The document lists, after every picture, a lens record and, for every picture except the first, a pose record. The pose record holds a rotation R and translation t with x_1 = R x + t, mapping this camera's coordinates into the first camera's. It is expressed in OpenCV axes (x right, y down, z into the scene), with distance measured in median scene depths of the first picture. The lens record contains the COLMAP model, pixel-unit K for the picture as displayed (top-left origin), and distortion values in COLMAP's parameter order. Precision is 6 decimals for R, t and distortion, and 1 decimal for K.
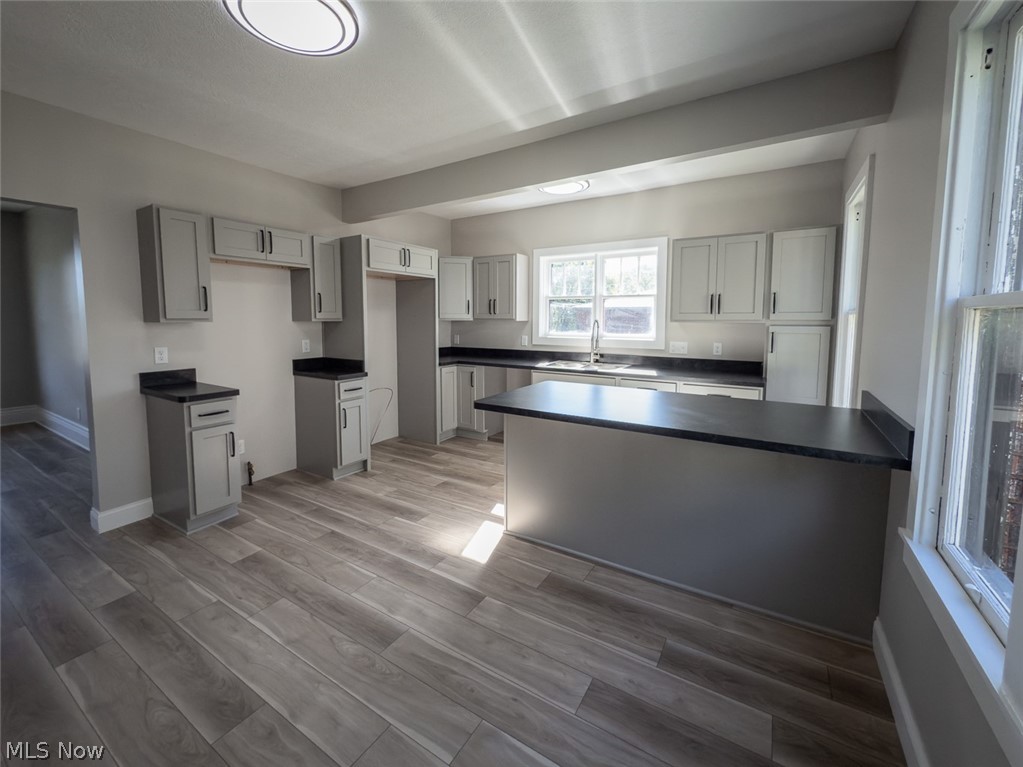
lens RADIAL K [[410.6, 0, 490.3], [0, 410.6, 349.5], [0, 0, 1]] dist [-0.001528, -0.000275]
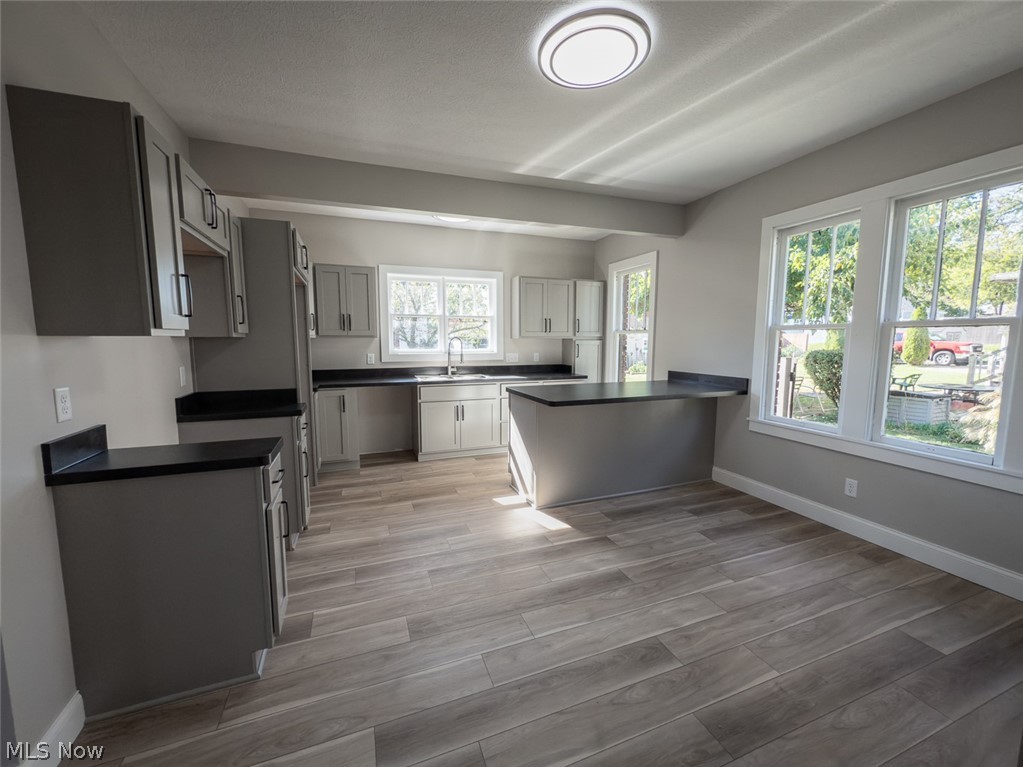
lens RADIAL K [[410.6, 0, 507.9], [0, 410.6, 383.2], [0, 0, 1]] dist [-0.001528, -0.000275]
pose [[0.613500, -0.085421, 0.785061, -0.833710], [0.060500, 0.996295, 0.061126, -0.007056], [-0.787374, 0.009995, 0.616395, 0.273500]]
